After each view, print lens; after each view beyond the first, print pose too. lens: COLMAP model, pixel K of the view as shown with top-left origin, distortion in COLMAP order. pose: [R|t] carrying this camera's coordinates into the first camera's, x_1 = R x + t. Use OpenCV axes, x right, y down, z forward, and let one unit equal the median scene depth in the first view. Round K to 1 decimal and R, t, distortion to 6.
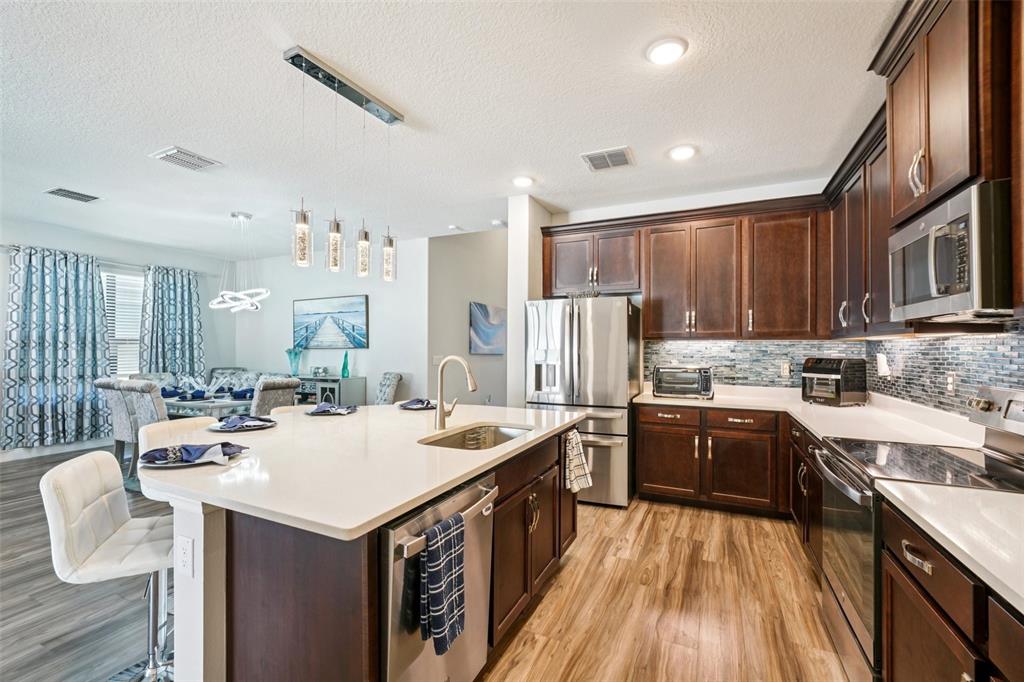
lens RADIAL K [[439.6, 0, 505.4], [0, 439.6, 347.5], [0, 0, 1]] dist [-0.012307, 0.001399]
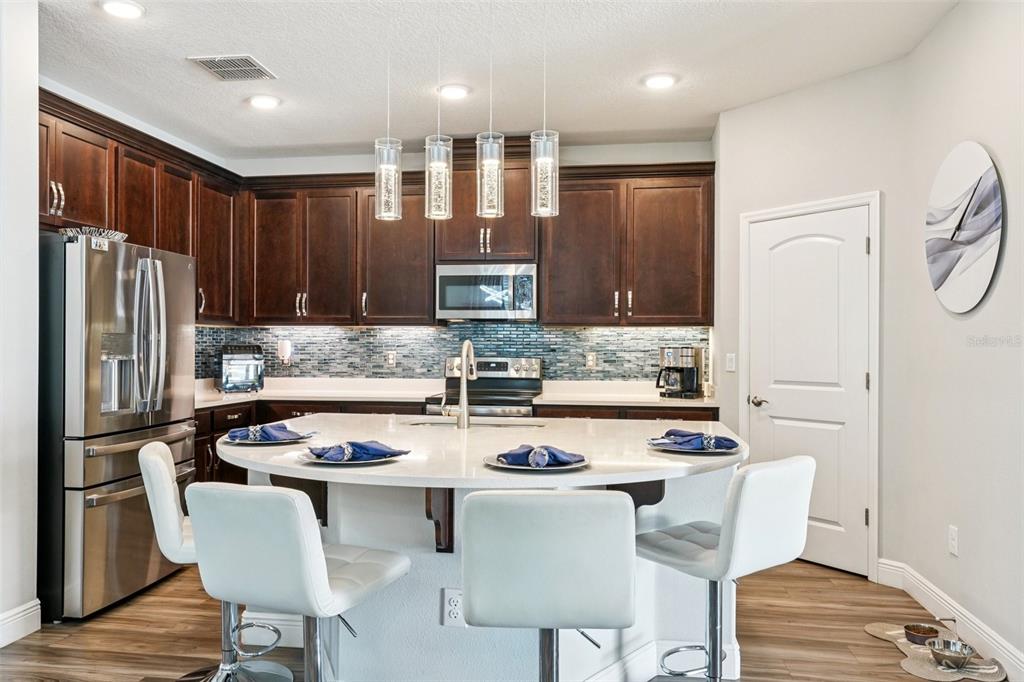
lens RADIAL K [[732.4, 0, 505.9], [0, 732.4, 342.8], [0, 0, 1]] dist [0.013782, -0.002451]
pose [[-0.287367, -0.001020, 0.957820, -1.015041], [-0.005835, 0.999983, -0.000686, 0.016720], [-0.957803, -0.005786, -0.287368, 0.893031]]
